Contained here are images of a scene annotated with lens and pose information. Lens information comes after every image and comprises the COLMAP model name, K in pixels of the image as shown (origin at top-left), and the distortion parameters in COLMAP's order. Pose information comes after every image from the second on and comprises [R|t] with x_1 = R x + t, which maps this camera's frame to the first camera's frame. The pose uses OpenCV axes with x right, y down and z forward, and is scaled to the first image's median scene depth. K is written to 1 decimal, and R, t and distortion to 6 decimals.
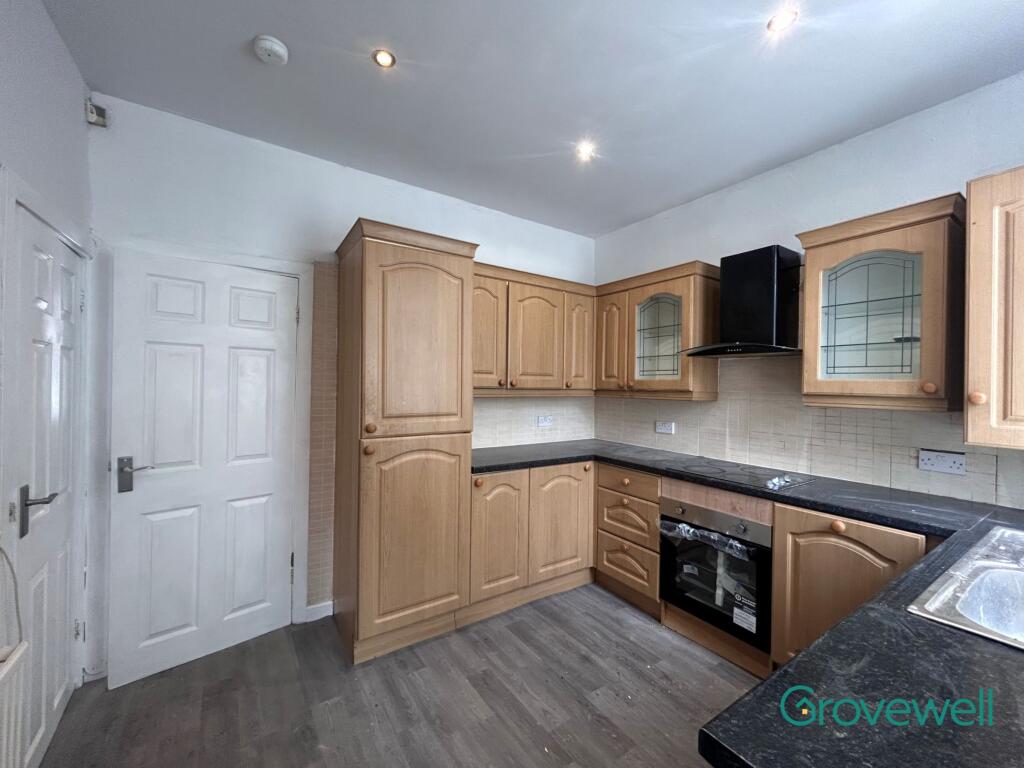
lens RADIAL K [[414.7, 0, 512.0], [0, 414.7, 384.0], [0, 0, 1]] dist [-0.002829, -0.000161]
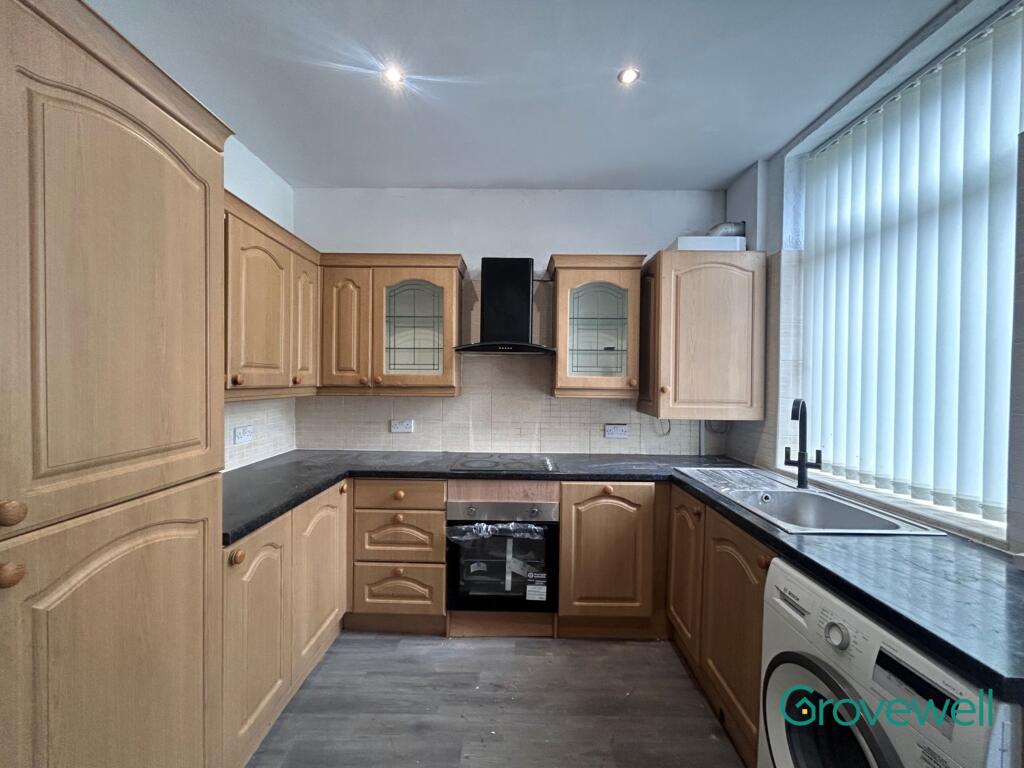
lens RADIAL K [[414.7, 0, 512.0], [0, 414.7, 384.0], [0, 0, 1]] dist [-0.002829, -0.000161]
pose [[0.564686, -0.016692, 0.825137, -0.330770], [-0.002573, 0.999755, 0.021985, -0.012462], [-0.825302, -0.014538, 0.564505, 0.374804]]
